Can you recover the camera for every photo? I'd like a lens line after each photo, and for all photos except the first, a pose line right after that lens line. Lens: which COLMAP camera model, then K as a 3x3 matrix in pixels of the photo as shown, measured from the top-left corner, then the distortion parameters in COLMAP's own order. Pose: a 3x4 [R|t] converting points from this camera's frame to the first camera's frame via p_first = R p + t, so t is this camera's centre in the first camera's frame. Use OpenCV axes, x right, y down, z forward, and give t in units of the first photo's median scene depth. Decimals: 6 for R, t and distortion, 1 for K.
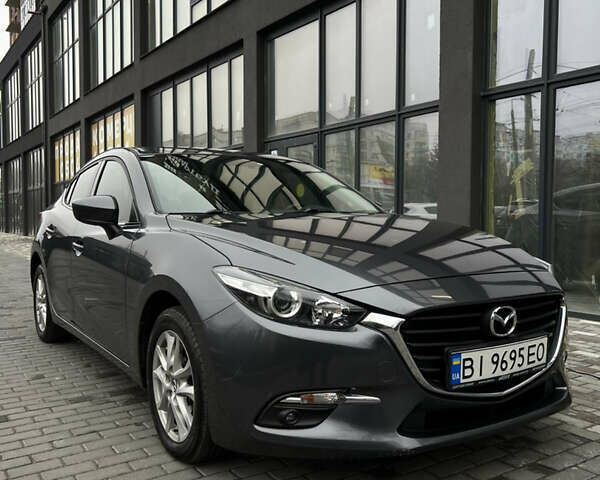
lens RADIAL K [[606.8, 0, 300.0], [0, 606.8, 240.0], [0, 0, 1]] dist [0.100498, -0.230399]
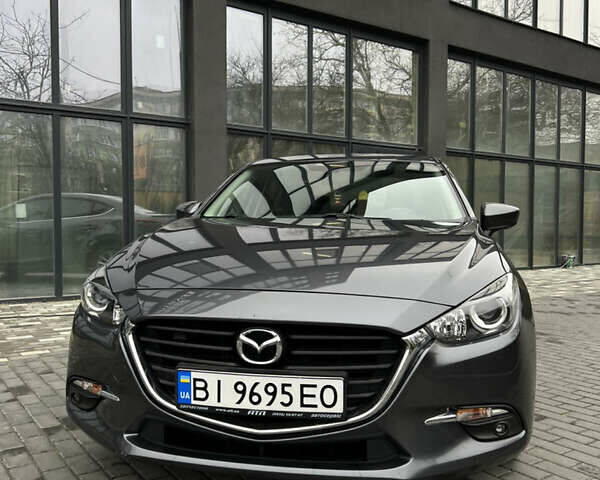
lens RADIAL K [[606.8, 0, 300.0], [0, 606.8, 240.0], [0, 0, 1]] dist [0.100498, -0.230399]
pose [[0.719337, 0.030790, -0.693979, 0.971989], [-0.047834, 0.998841, -0.005266, -0.015318], [0.693013, 0.036984, 0.719976, 0.423786]]
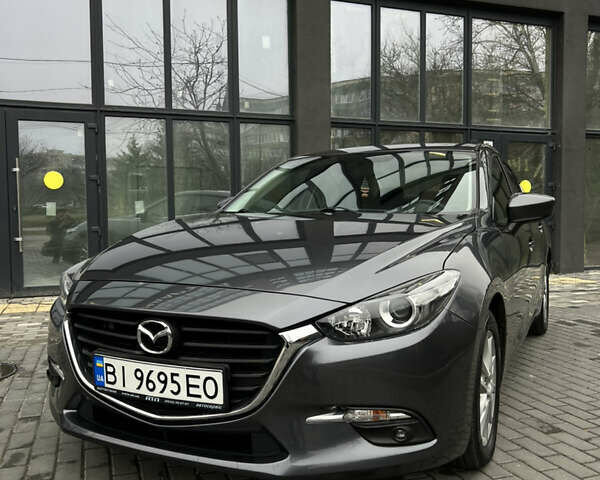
lens RADIAL K [[606.8, 0, 300.0], [0, 606.8, 240.0], [0, 0, 1]] dist [0.100498, -0.230399]
pose [[0.499767, 0.040227, -0.865225, 1.229285], [-0.044457, 0.998796, 0.020758, -0.039329], [0.865018, 0.028091, 0.500954, 0.737226]]
